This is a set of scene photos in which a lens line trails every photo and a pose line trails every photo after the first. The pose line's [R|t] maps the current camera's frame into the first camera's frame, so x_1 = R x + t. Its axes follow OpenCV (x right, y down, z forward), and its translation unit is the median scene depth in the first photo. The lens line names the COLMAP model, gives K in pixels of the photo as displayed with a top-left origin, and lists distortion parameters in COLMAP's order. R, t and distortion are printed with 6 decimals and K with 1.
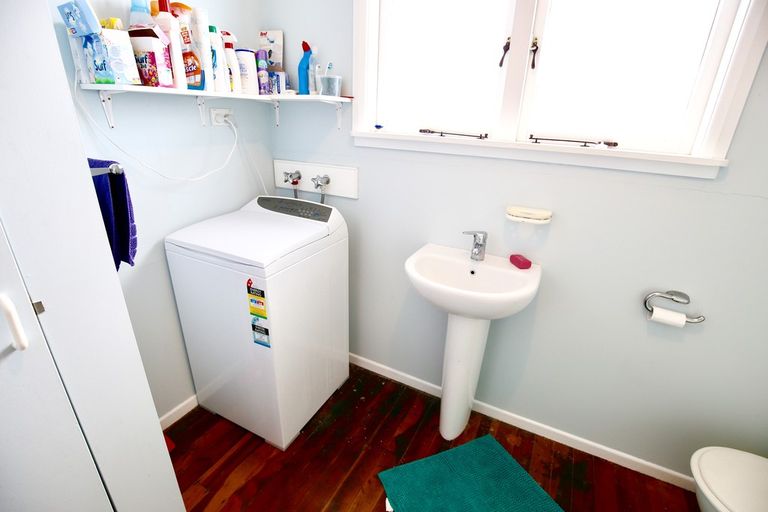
lens RADIAL K [[360.5, 0, 383.3], [0, 360.5, 264.2], [0, 0, 1]] dist [-0.003112, 0.000213]
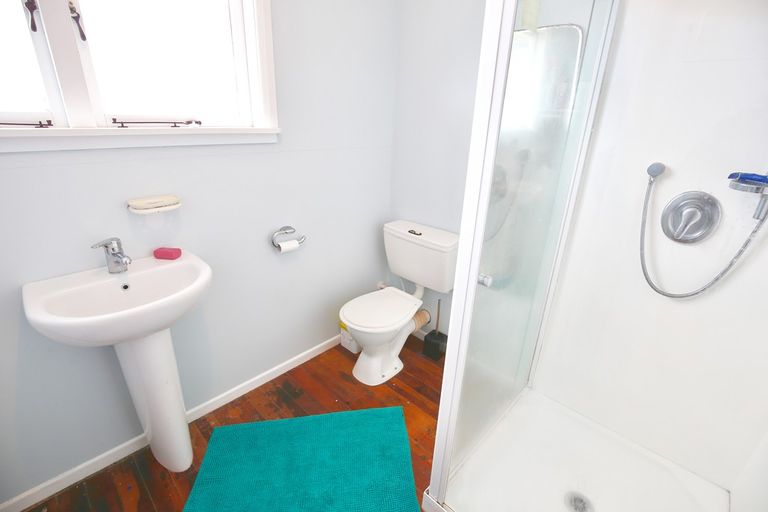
lens RADIAL K [[360.5, 0, 383.3], [0, 360.5, 264.2], [0, 0, 1]] dist [-0.003112, 0.000213]
pose [[0.294583, -0.405870, 0.865153, -0.278661], [0.352110, 0.887731, 0.296569, -0.062334], [-0.888392, 0.217265, 0.404421, 0.116955]]
